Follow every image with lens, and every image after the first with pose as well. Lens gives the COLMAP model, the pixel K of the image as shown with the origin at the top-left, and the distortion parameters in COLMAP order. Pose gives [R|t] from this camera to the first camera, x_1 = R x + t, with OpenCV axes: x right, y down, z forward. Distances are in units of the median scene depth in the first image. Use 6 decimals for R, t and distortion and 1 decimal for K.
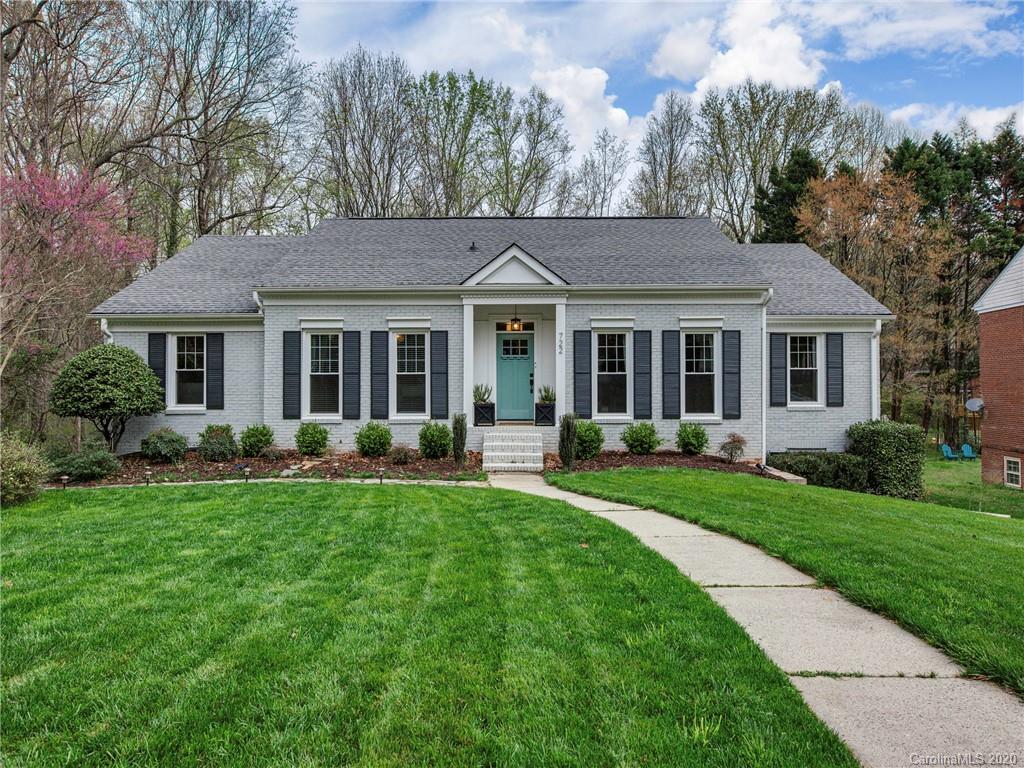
lens RADIAL K [[566.5, 0, 512.8], [0, 566.5, 379.7], [0, 0, 1]] dist [-0.002089, -0.000402]
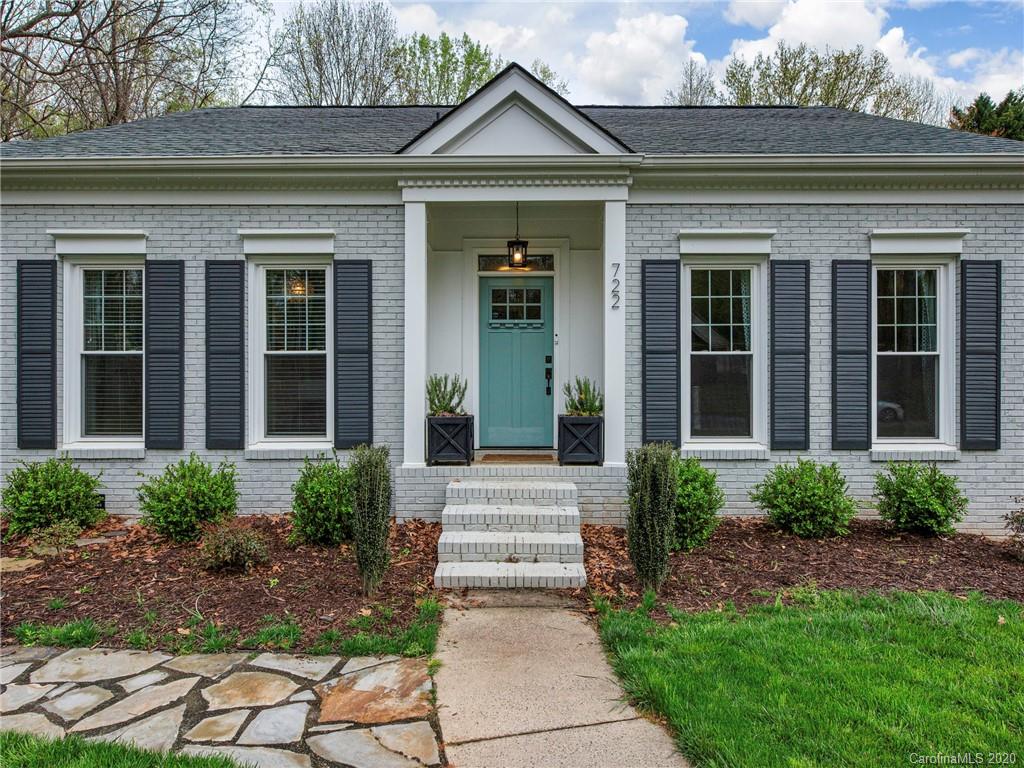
lens RADIAL K [[537.5, 0, 509.5], [0, 537.5, 389.0], [0, 0, 1]] dist [0.001964, 0.000497]
pose [[0.999977, 0.001843, -0.006584, 0.001559], [-0.001800, 0.999976, 0.006641, 0.016325], [0.006596, -0.006629, 0.999956, 0.554866]]
